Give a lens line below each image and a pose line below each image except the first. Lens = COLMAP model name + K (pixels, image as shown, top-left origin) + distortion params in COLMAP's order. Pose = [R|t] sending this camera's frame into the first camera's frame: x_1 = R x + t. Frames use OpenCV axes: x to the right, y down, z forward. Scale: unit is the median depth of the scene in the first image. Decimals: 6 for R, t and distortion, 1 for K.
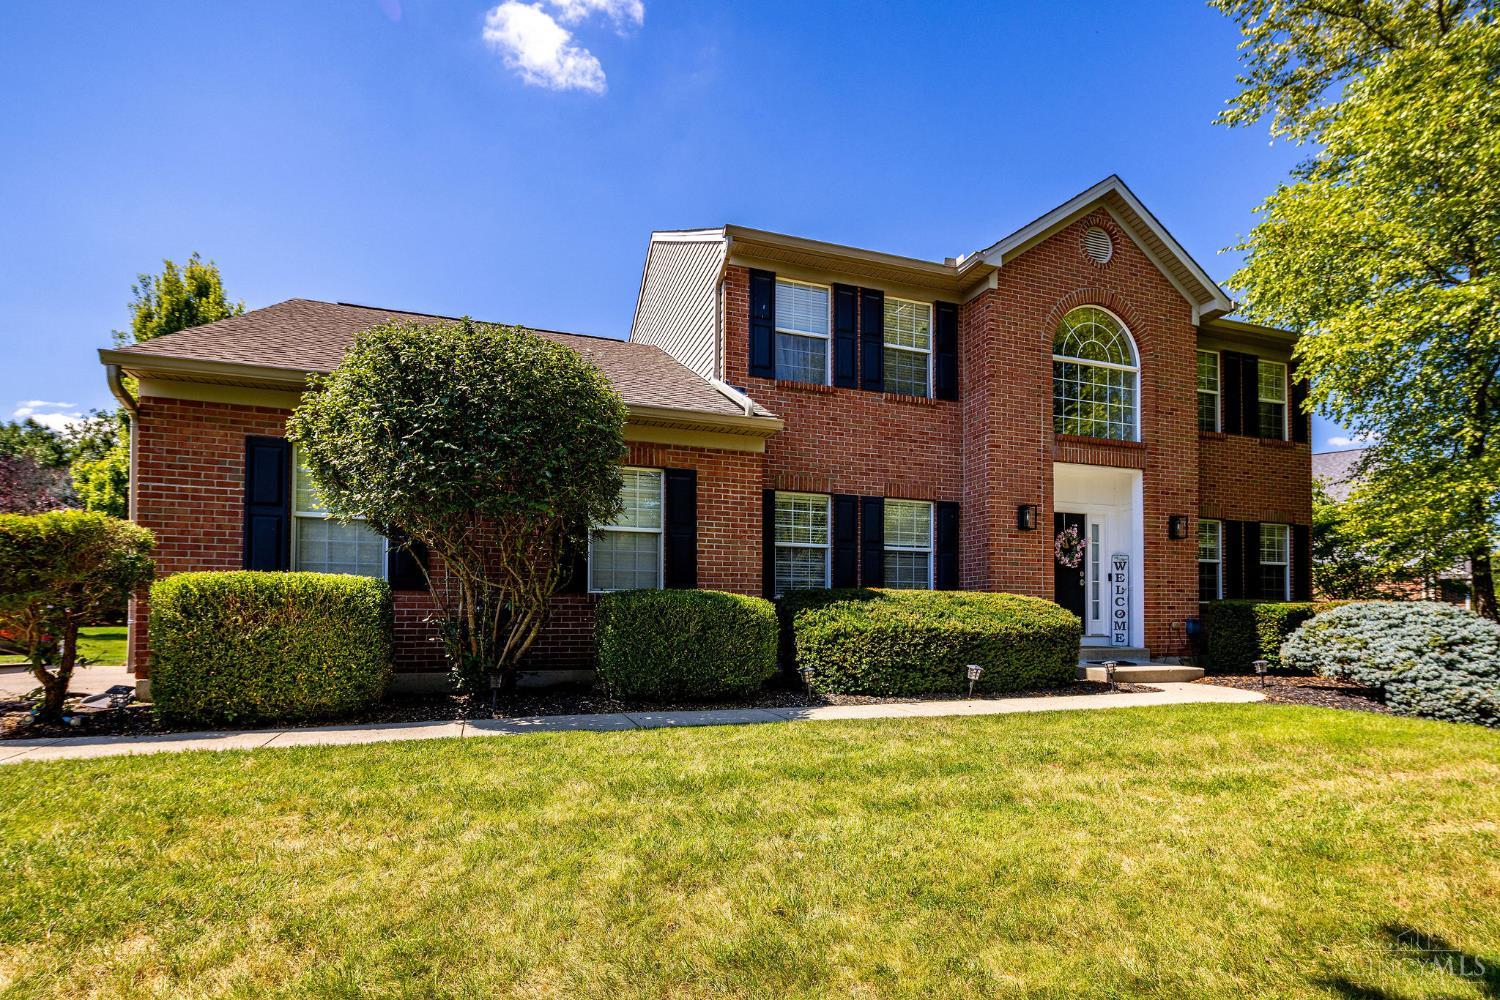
lens RADIAL K [[706.8, 0, 747.8], [0, 706.8, 617.2], [0, 0, 1]] dist [0.003563, -0.000683]
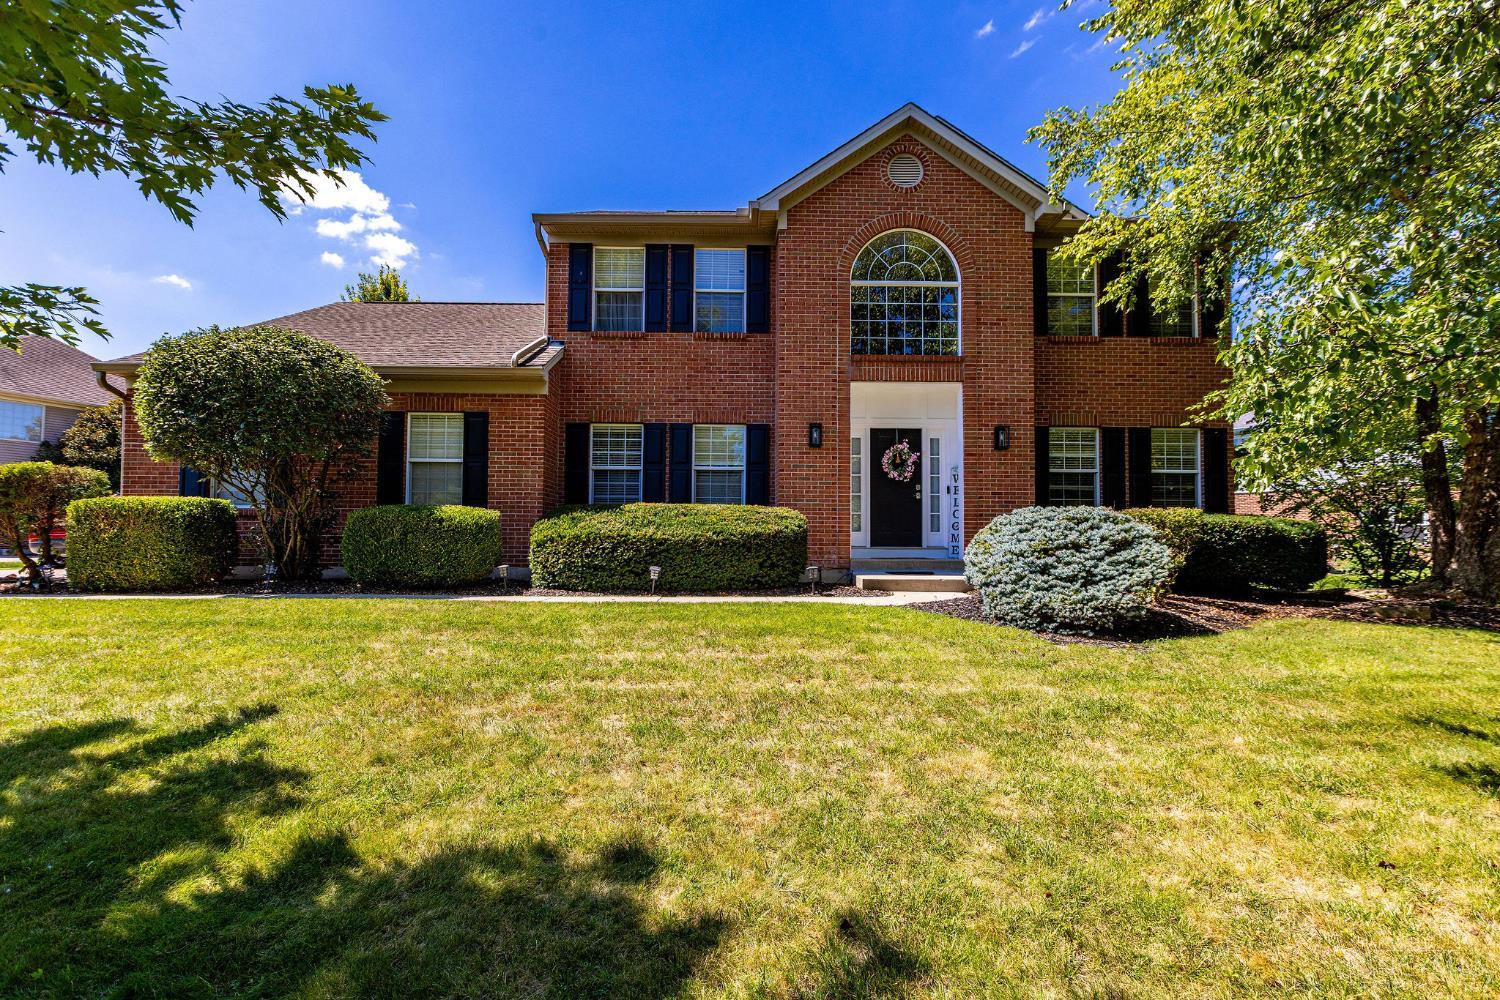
lens RADIAL K [[674.1, 0, 748.4], [0, 674.1, 532.3], [0, 0, 1]] dist [-0.008564, 0.000192]
pose [[0.951095, -0.003256, -0.308882, 0.622211], [-0.001093, 0.999903, -0.013904, 0.020595], [0.308897, 0.013562, 0.950999, -0.002103]]
